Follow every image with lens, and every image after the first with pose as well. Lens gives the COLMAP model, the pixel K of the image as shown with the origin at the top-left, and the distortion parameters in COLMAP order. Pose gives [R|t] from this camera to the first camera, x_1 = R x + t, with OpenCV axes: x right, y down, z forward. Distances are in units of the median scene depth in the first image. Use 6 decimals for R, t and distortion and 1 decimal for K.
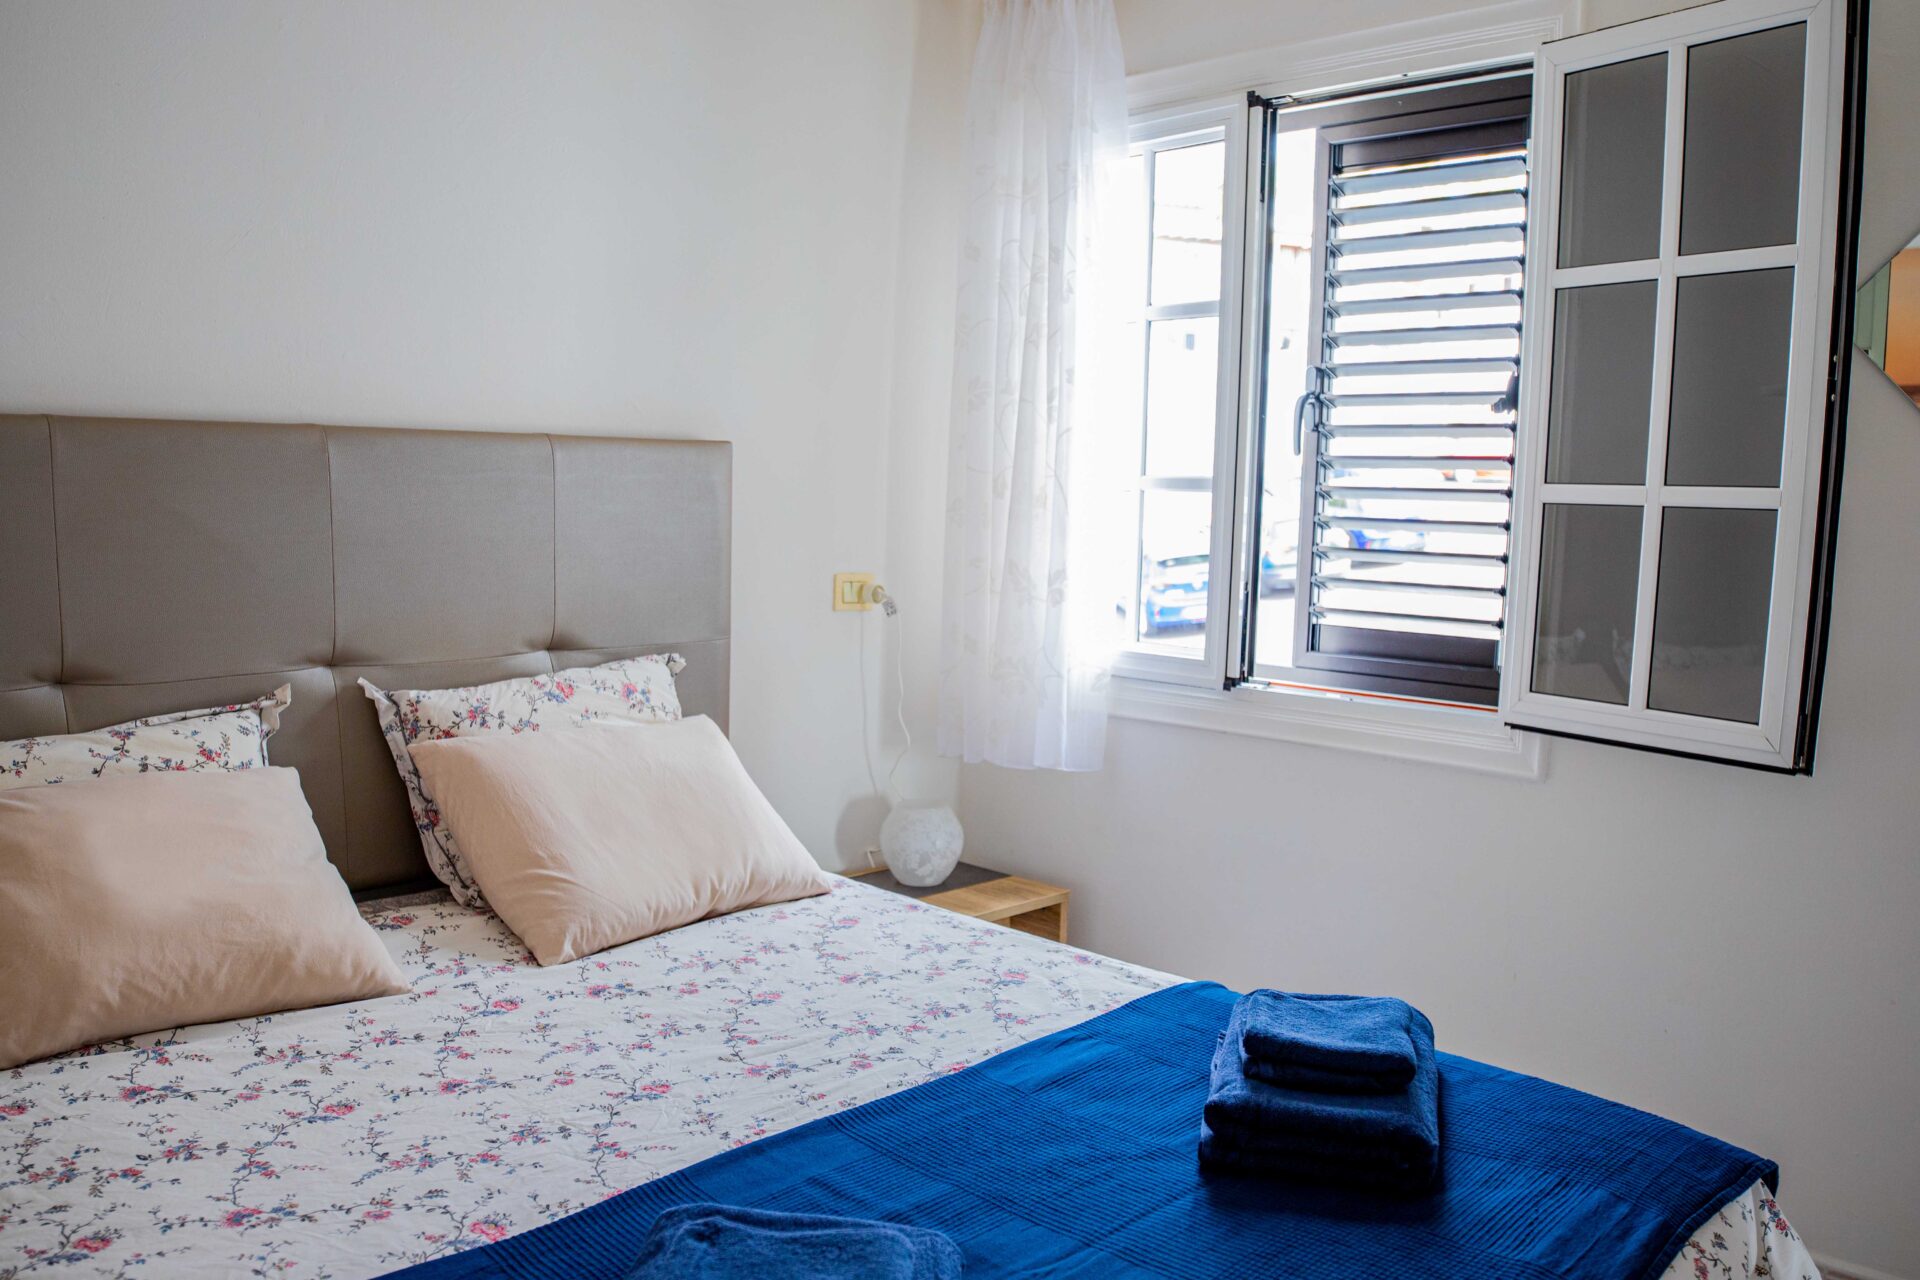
lens RADIAL K [[1432.7, 0, 965.0], [0, 1432.7, 664.9], [0, 0, 1]] dist [-0.118656, 0.006550]
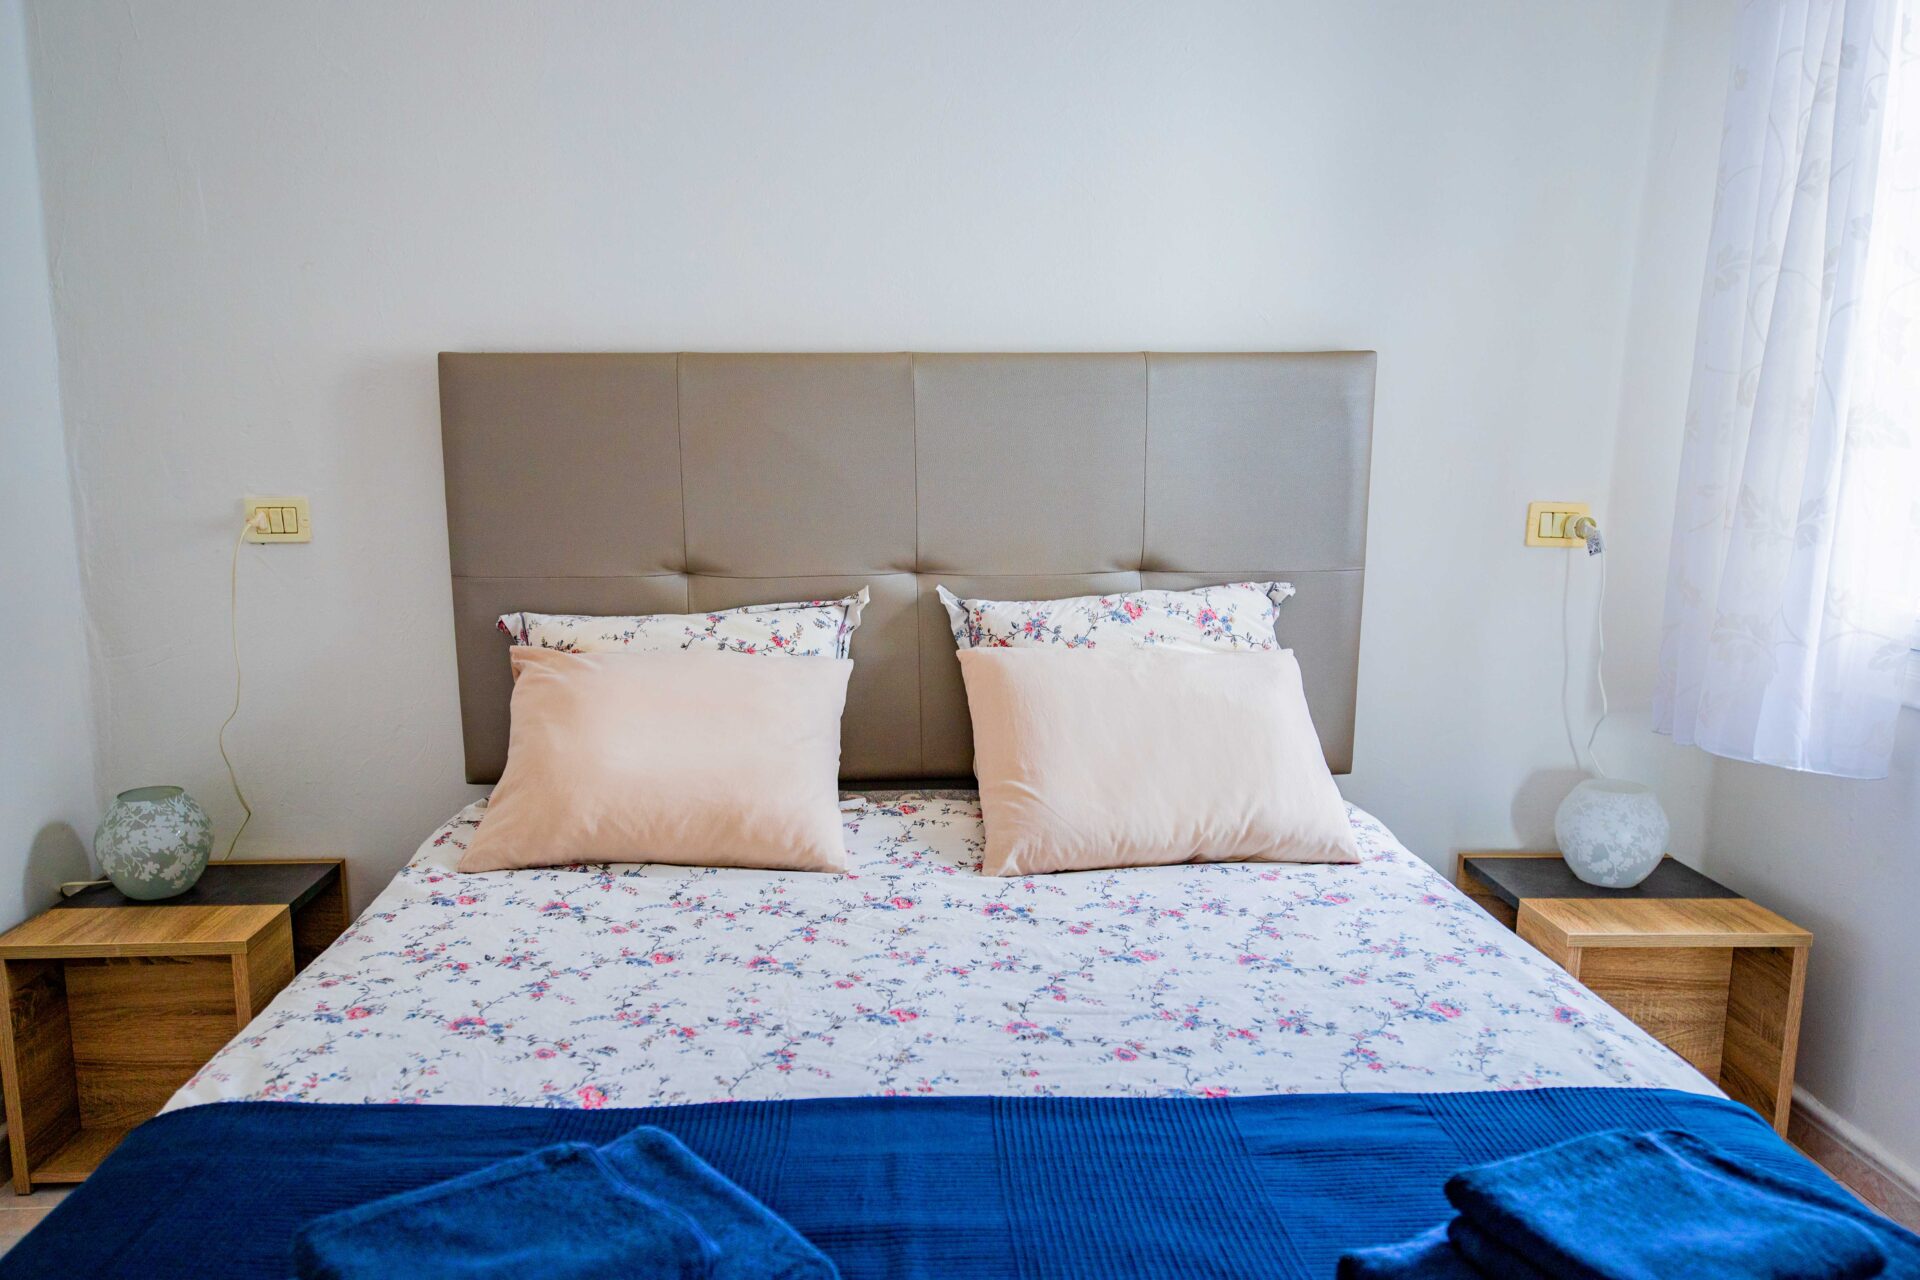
lens RADIAL K [[1325.8, 0, 917.3], [0, 1325.8, 644.5], [0, 0, 1]] dist [-0.000712, 0.001936]
pose [[0.717433, 0.085783, -0.691326, 0.293263], [-0.061375, 0.996314, 0.059934, -0.006122], [0.693919, -0.000568, 0.720053, 0.260070]]
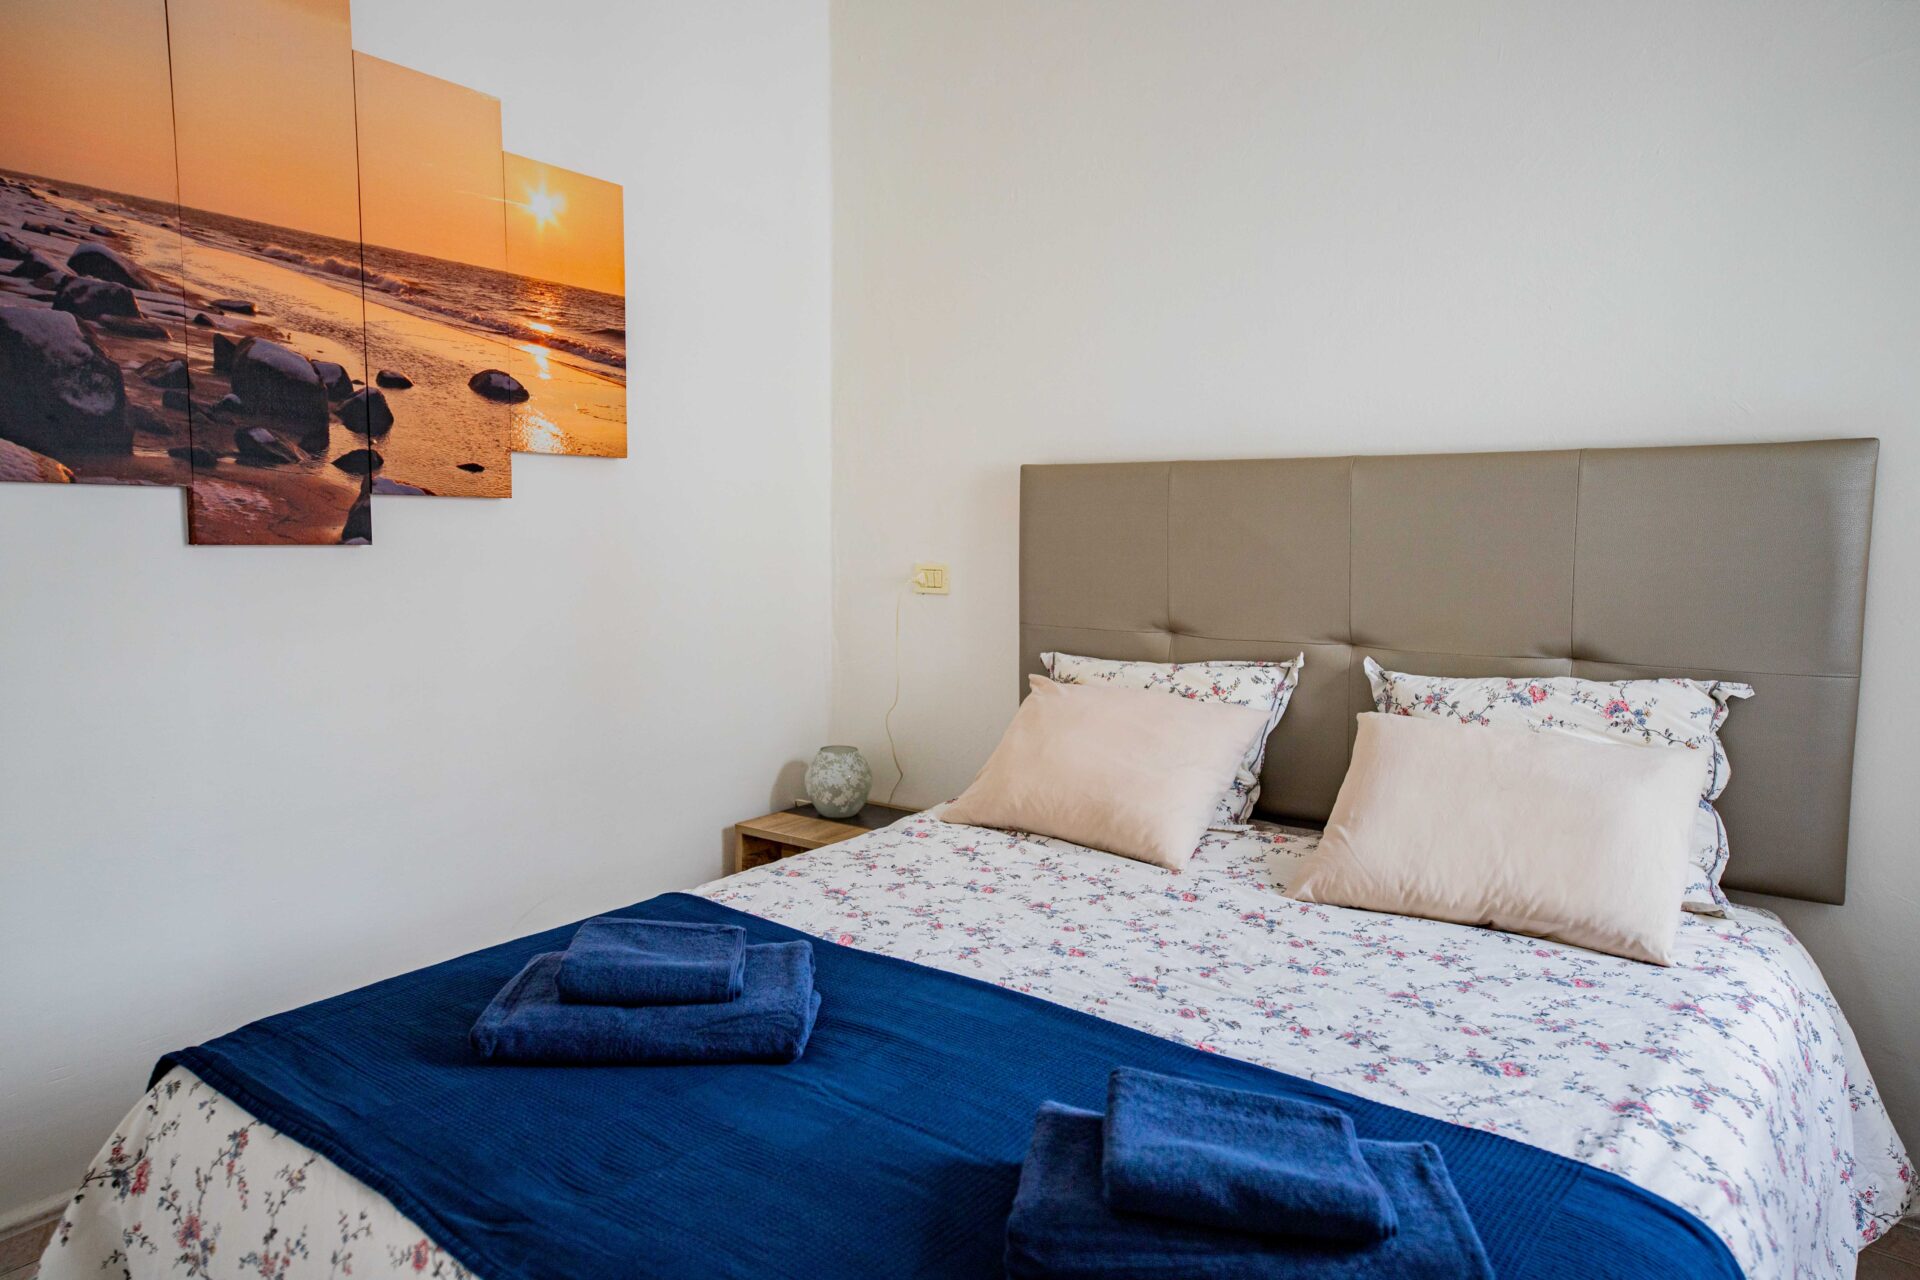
lens RADIAL K [[1239.9, 0, 937.4], [0, 1239.9, 620.2], [0, 0, 1]] dist [0.034100, 0.017368]
pose [[0.112415, 0.063716, -0.991616, 0.664206], [-0.114815, 0.992091, 0.050731, -0.037857], [0.987006, 0.108149, 0.118842, 0.519073]]
